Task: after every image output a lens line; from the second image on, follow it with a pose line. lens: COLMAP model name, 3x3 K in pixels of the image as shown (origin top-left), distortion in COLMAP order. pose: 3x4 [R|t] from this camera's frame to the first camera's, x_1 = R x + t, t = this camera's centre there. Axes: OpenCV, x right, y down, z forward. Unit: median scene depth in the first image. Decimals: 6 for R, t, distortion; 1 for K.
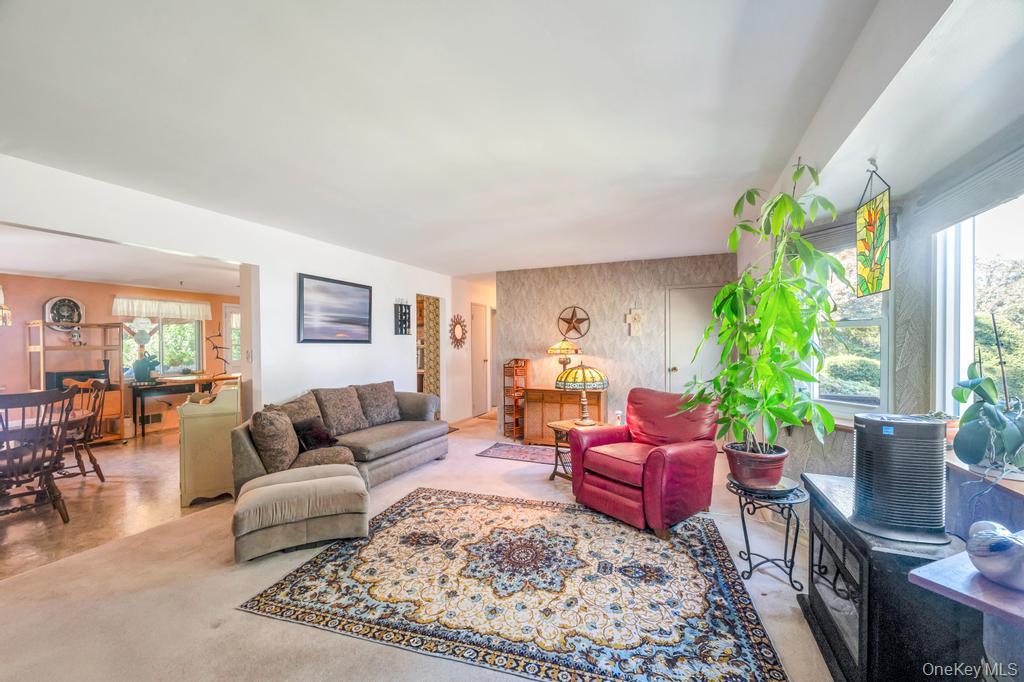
lens RADIAL K [[407.1, 0, 503.5], [0, 407.1, 348.5], [0, 0, 1]] dist [-0.001646, 0.000039]
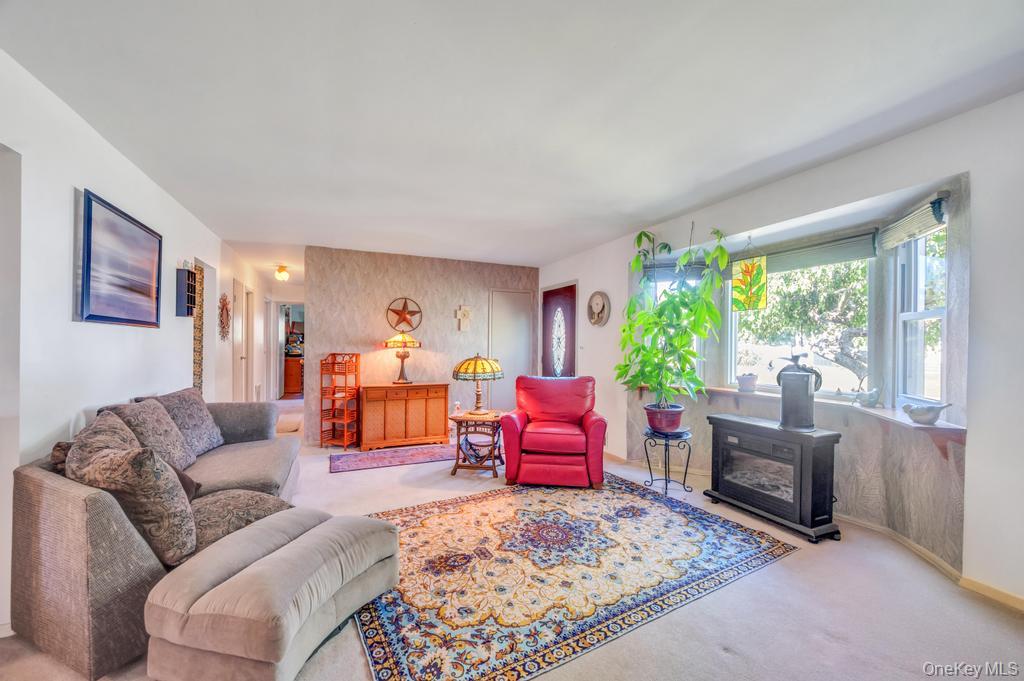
lens RADIAL K [[411.2, 0, 512.0], [0, 411.2, 340.5], [0, 0, 1]] dist [0.000696, 0.000038]
pose [[0.678238, 0.016580, 0.734655, -0.592049], [-0.004493, 0.999820, -0.018416, 0.022019], [-0.734828, 0.009190, 0.678191, 0.260391]]
